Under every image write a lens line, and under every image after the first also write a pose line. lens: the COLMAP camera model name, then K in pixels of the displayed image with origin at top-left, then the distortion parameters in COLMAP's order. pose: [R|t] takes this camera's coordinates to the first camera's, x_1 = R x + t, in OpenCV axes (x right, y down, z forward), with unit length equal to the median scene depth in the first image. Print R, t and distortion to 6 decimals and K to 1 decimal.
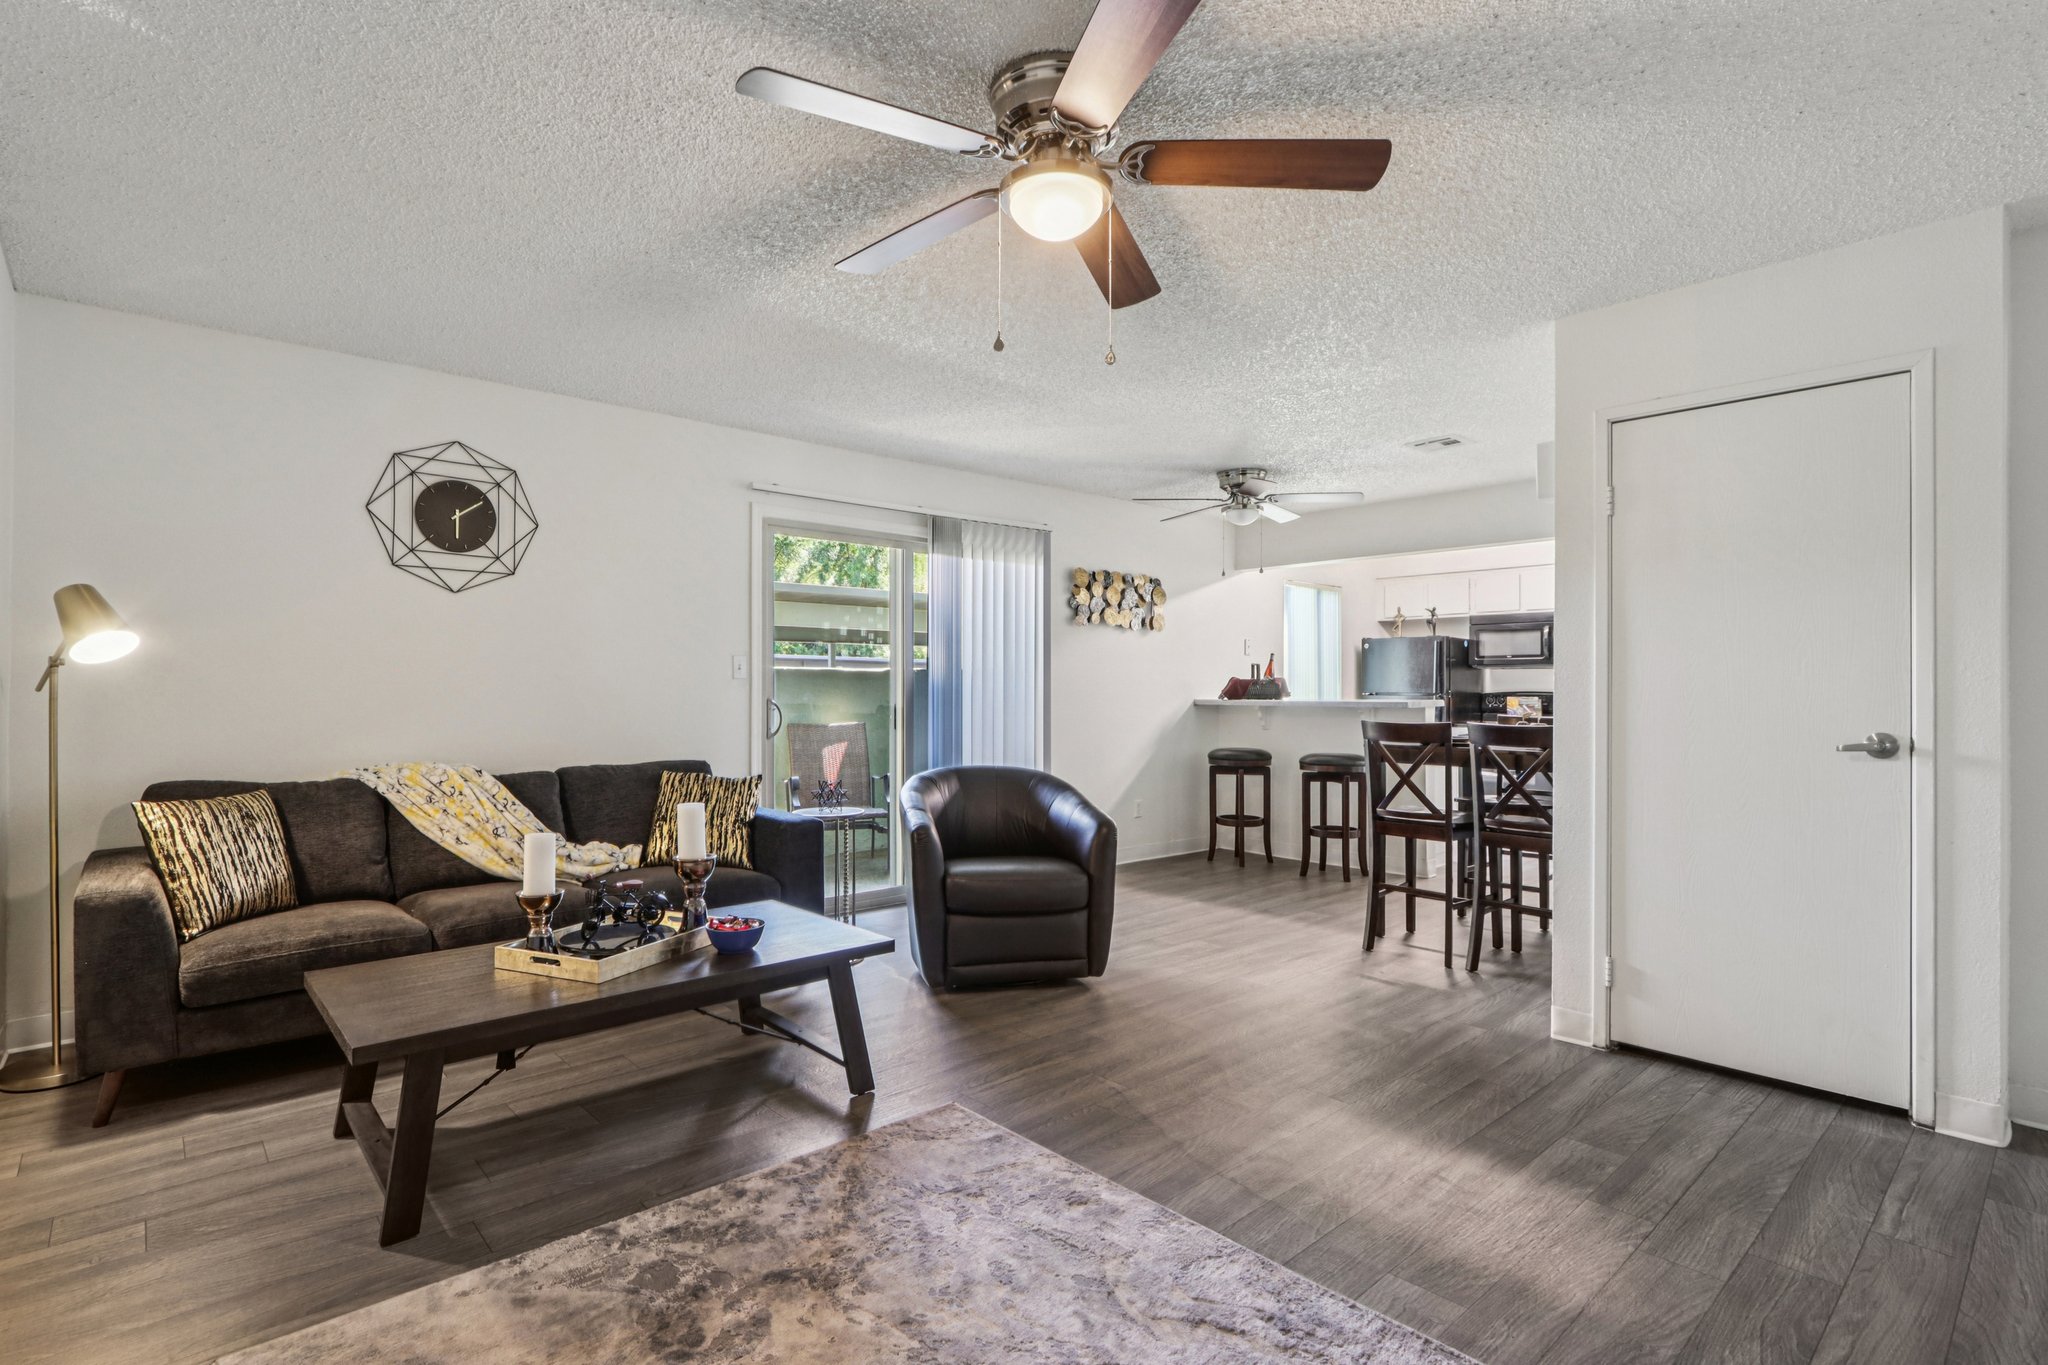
lens RADIAL K [[990.8, 0, 943.3], [0, 990.8, 691.2], [0, 0, 1]] dist [-0.015109, -0.000025]
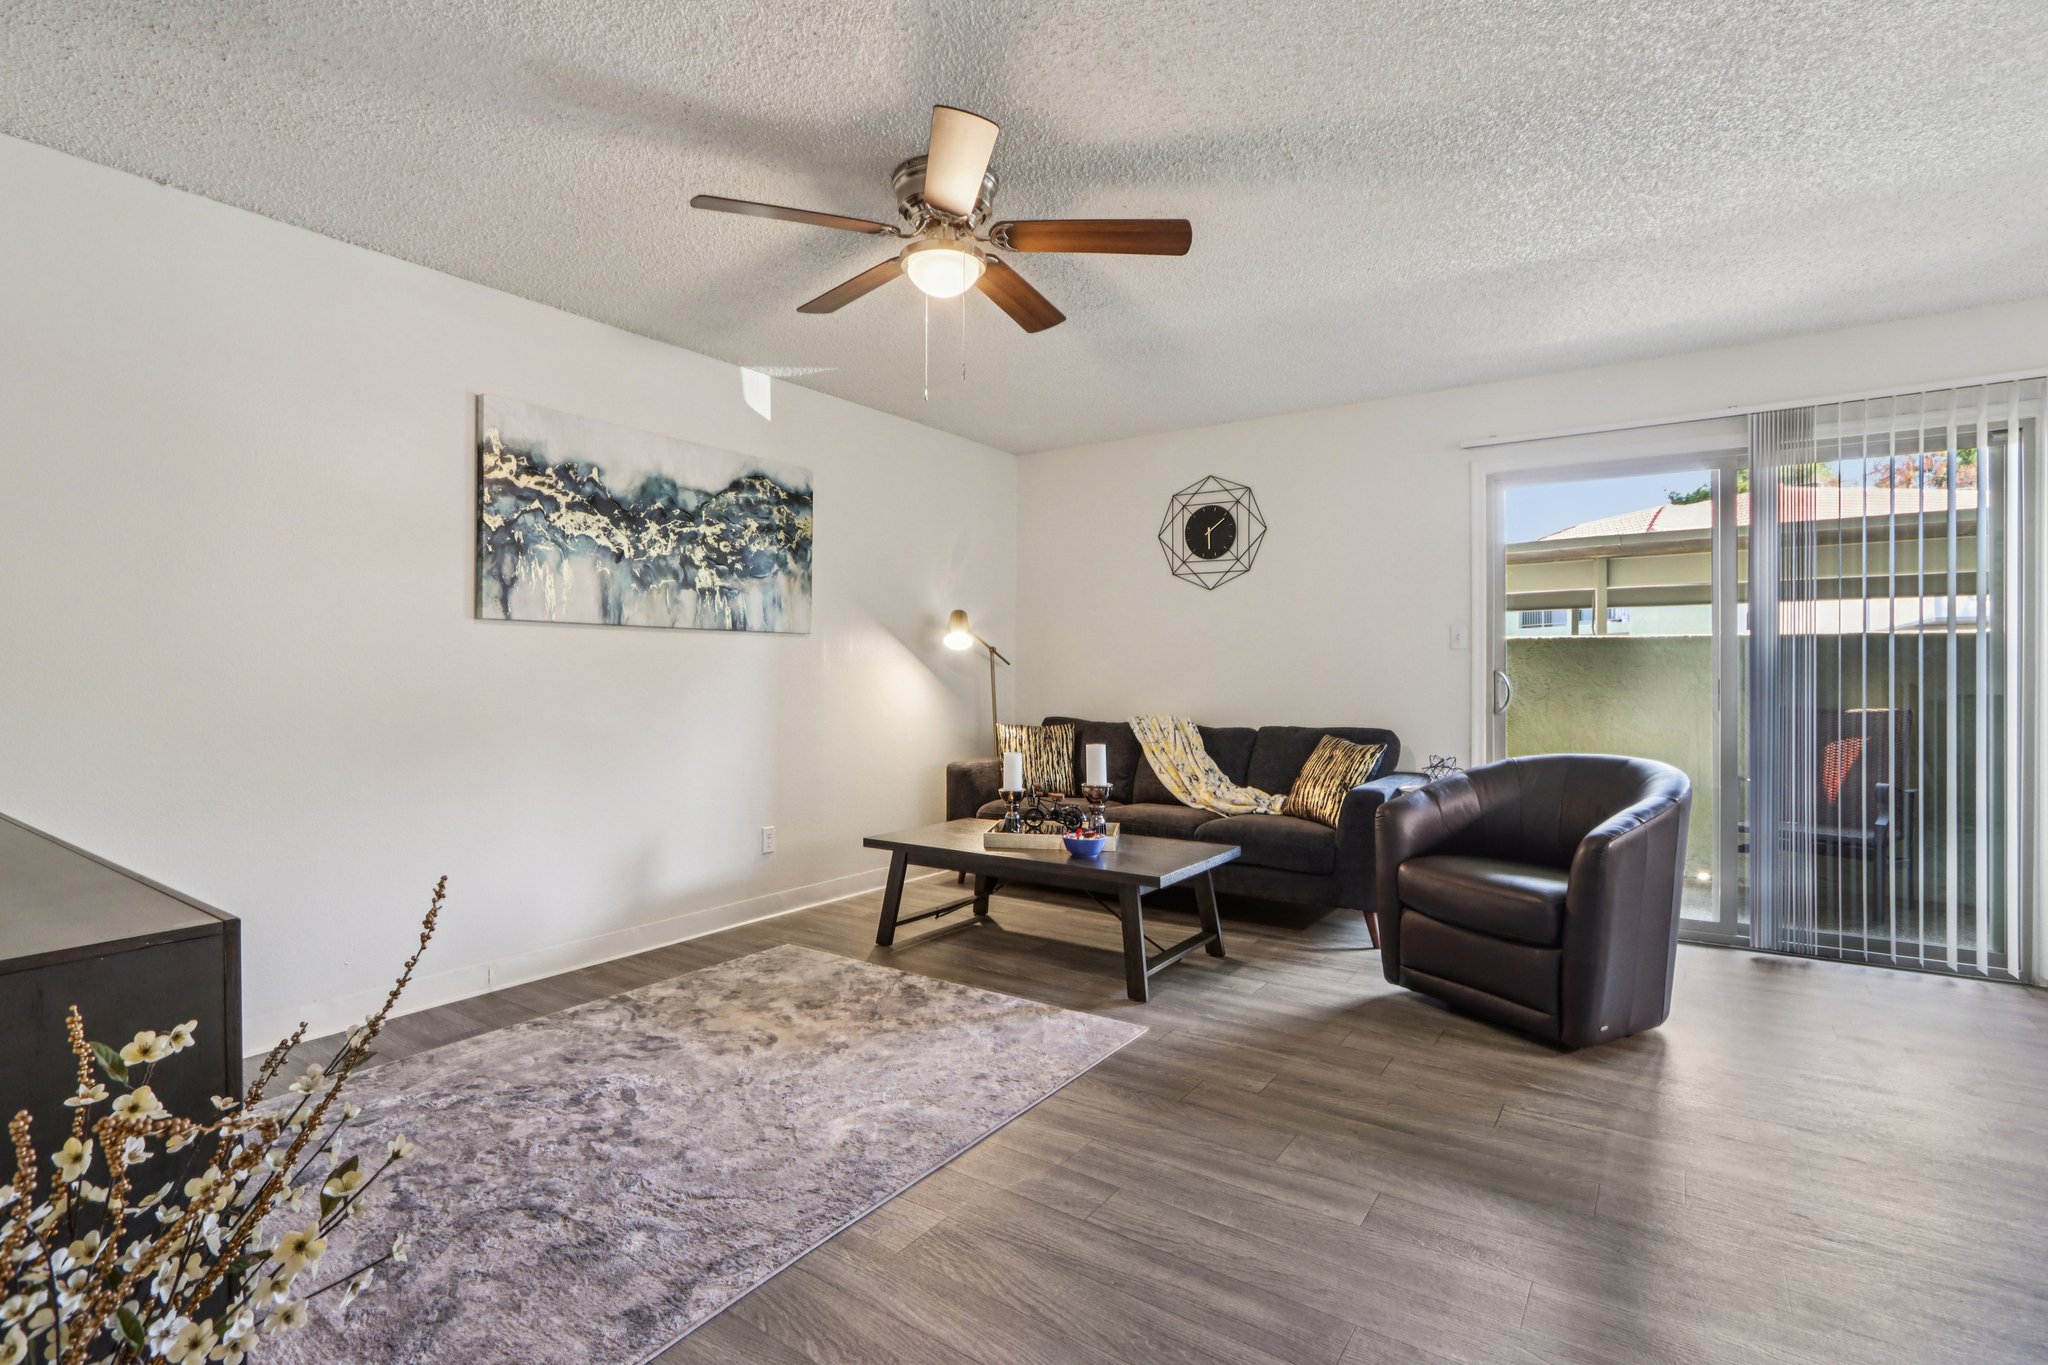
lens RADIAL K [[991.6, 0, 995.0], [0, 991.6, 674.5], [0, 0, 1]] dist [-0.044250, 0.044217]
pose [[0.220328, -0.004033, -0.975418, 0.767326], [-0.001383, 0.999989, -0.004447, 0.021549], [0.975425, 0.002329, 0.220320, 0.438154]]
